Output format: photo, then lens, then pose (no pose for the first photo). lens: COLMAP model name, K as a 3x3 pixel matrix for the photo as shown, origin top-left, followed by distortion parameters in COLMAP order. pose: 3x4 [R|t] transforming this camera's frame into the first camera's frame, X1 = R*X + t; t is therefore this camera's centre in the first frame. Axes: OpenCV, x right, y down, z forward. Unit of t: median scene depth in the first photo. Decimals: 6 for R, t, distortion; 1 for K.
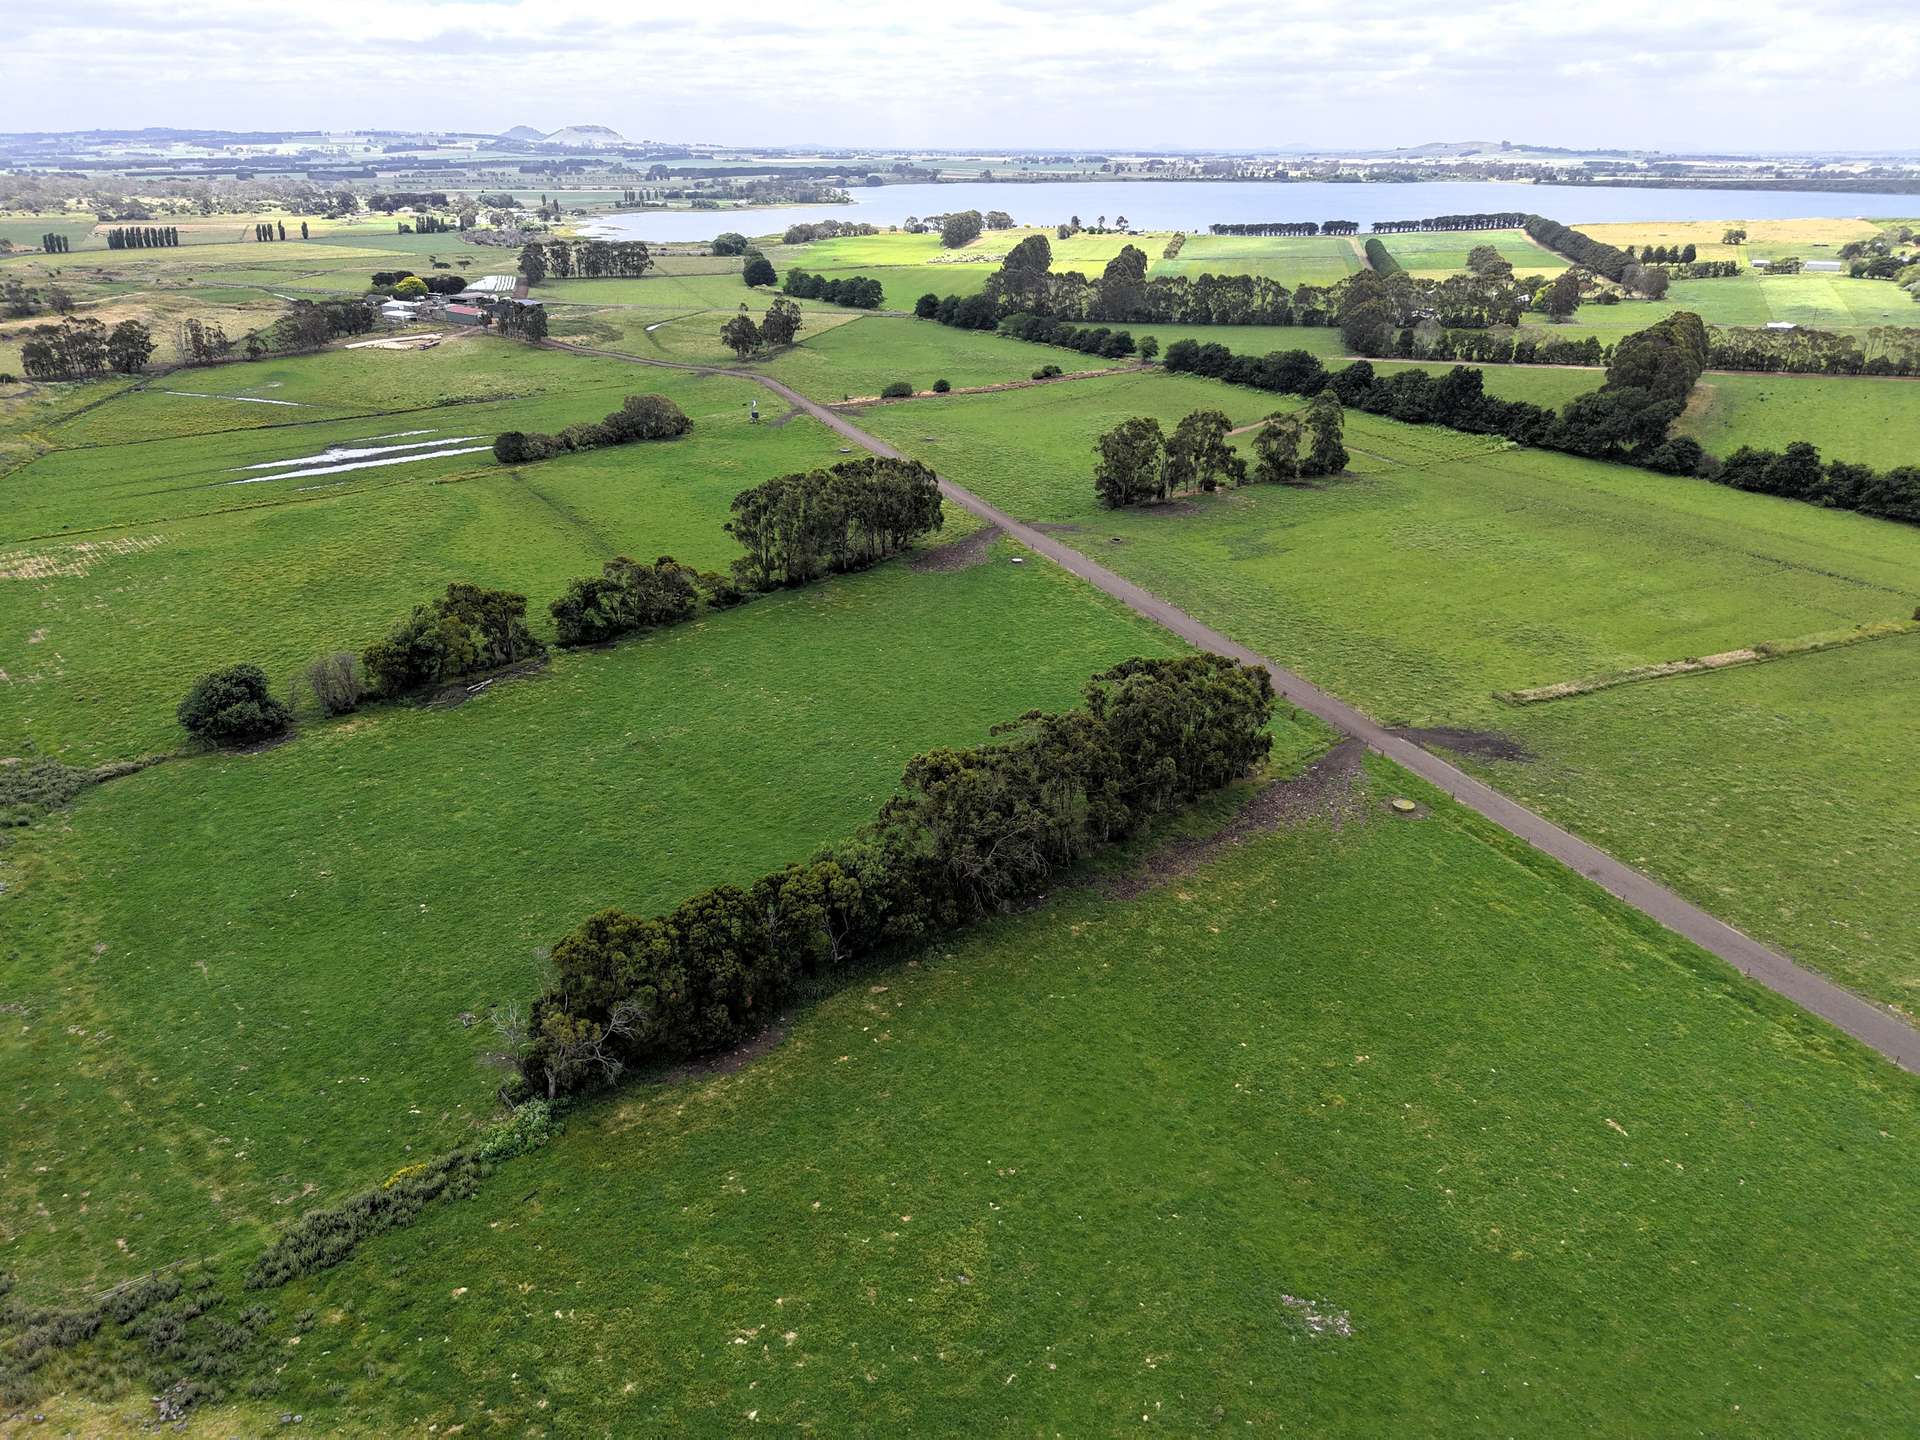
lens RADIAL K [[1325.4, 0, 962.4], [0, 1325.4, 717.9], [0, 0, 1]] dist [0.041897, -0.037435]
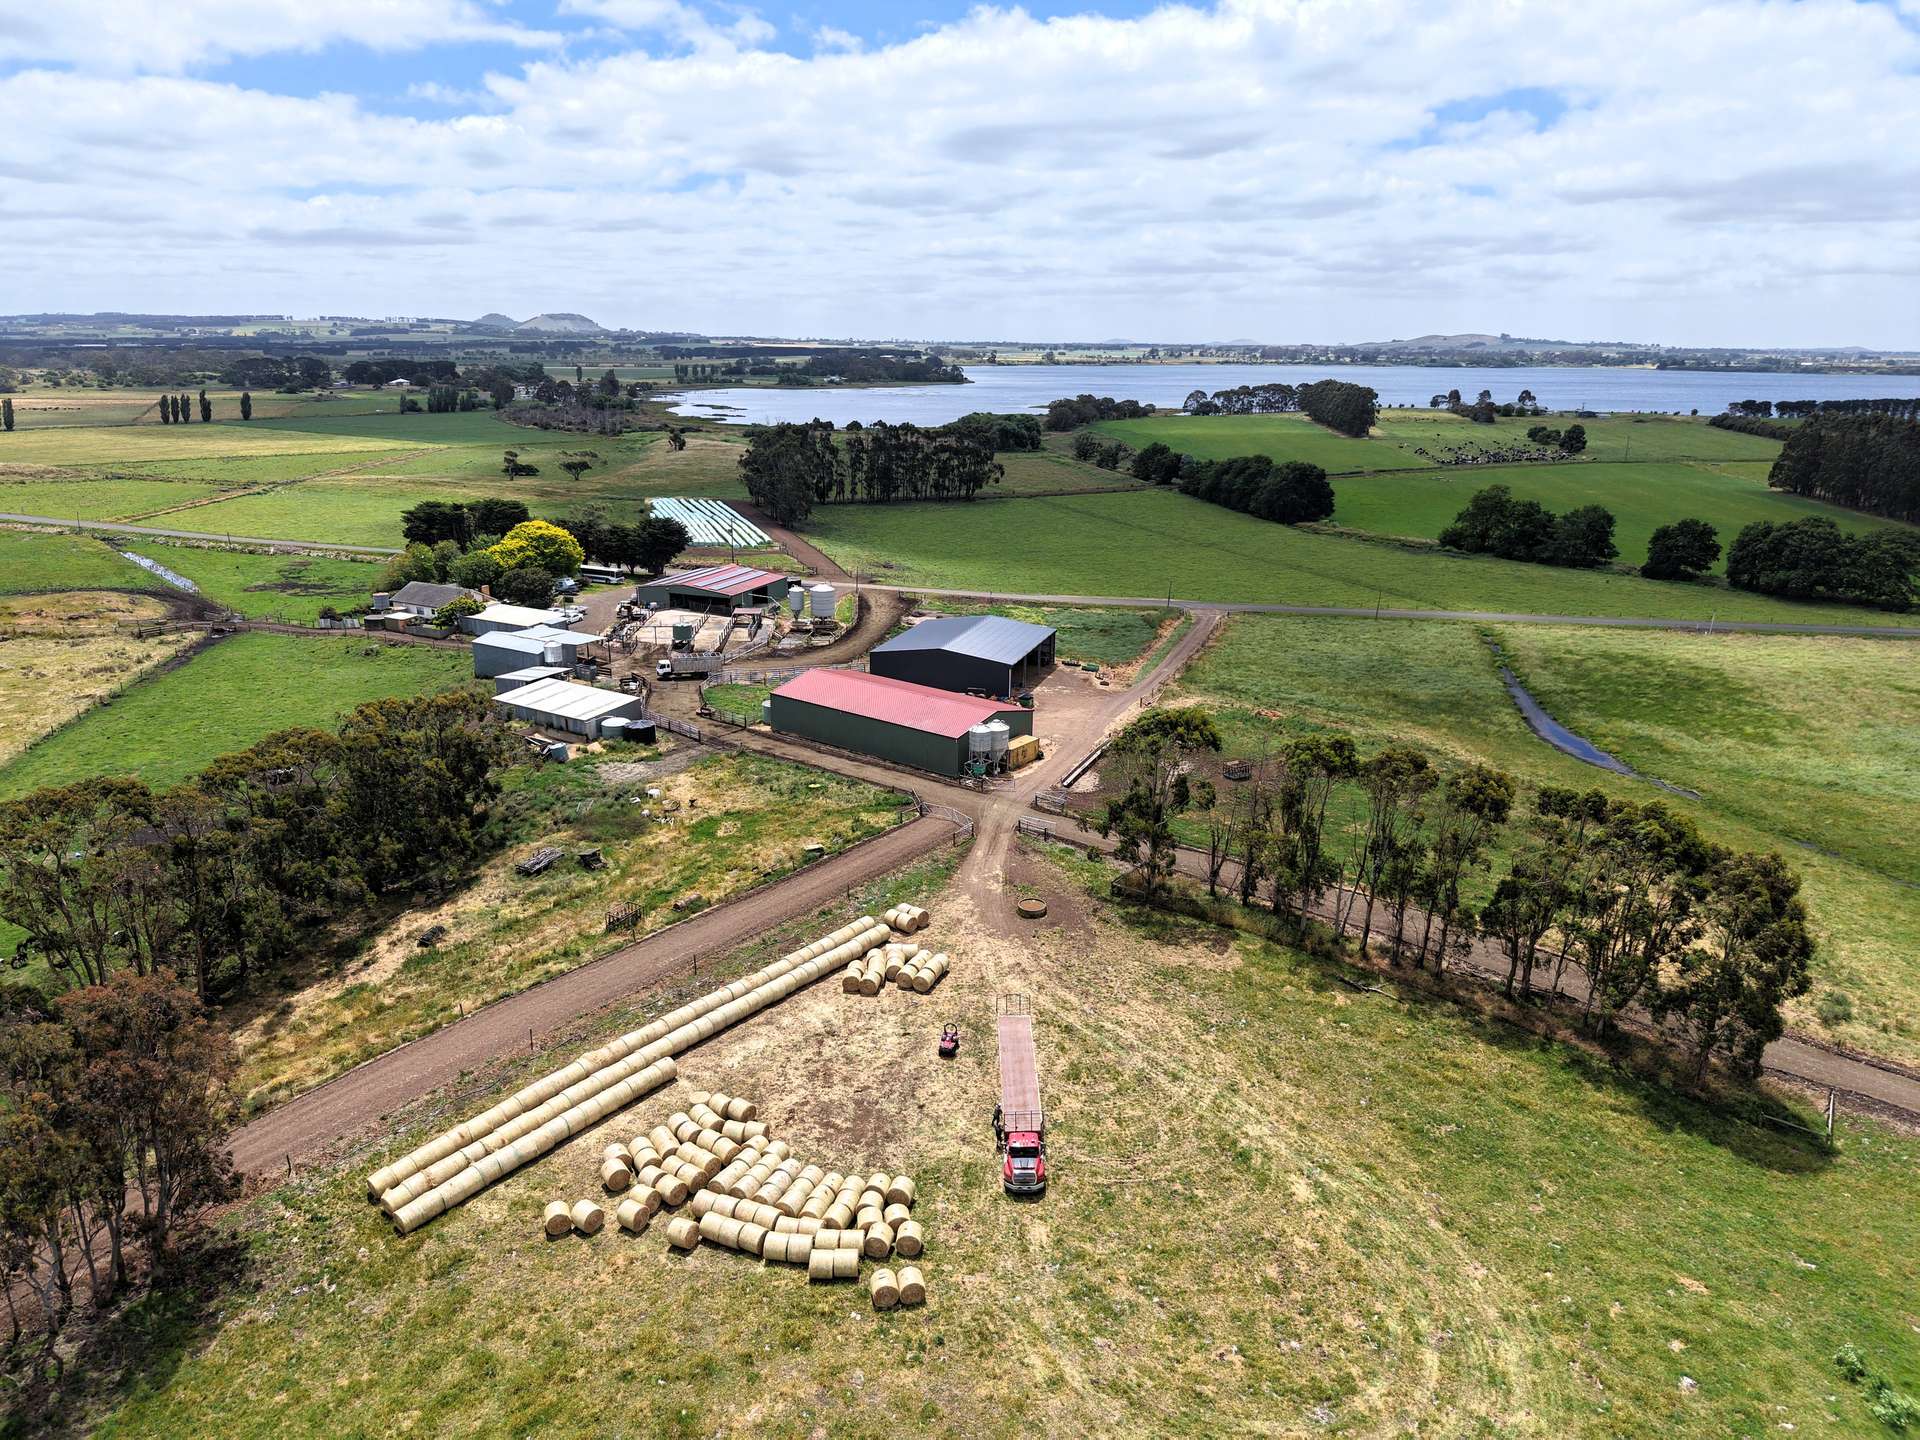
lens RADIAL K [[1325.4, 0, 951.3], [0, 1325.4, 716.8], [0, 0, 1]] dist [0.041897, -0.037435]
pose [[0.999417, -0.002673, 0.034049, -0.122483], [0.007100, 0.991416, -0.130553, -0.090984], [-0.033408, 0.130719, 0.990856, 0.258610]]
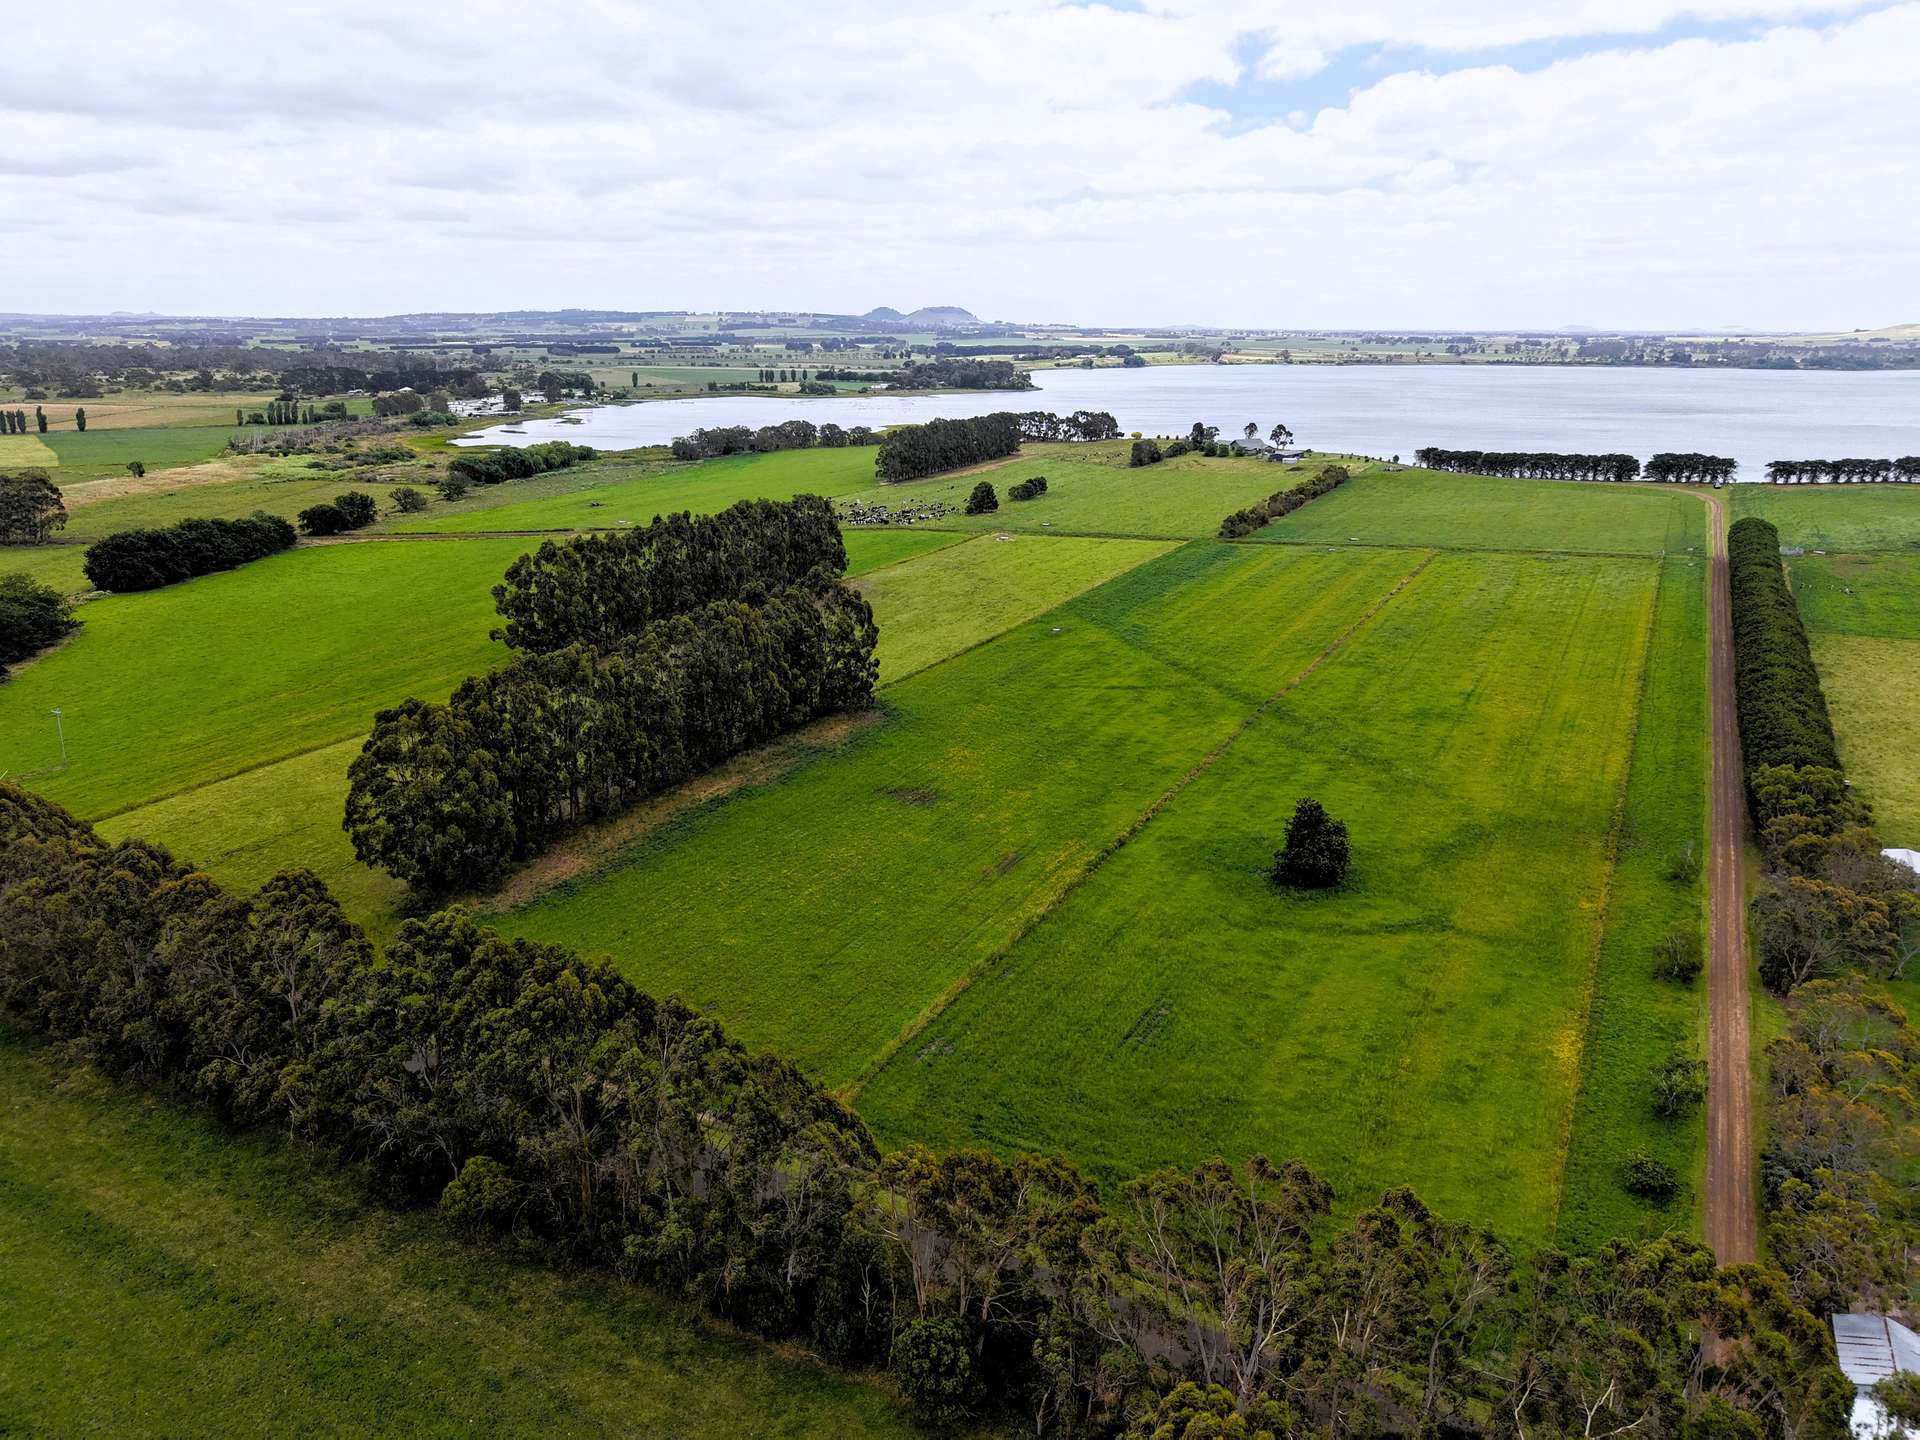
lens RADIAL K [[1325.4, 0, 961.2], [0, 1325.4, 729.4], [0, 0, 1]] dist [0.041897, -0.037435]
pose [[0.961402, 0.084258, -0.261930, 0.095767], [-0.112980, 0.988892, -0.096580, -0.115883], [0.250883, 0.122445, 0.960242, 0.284608]]
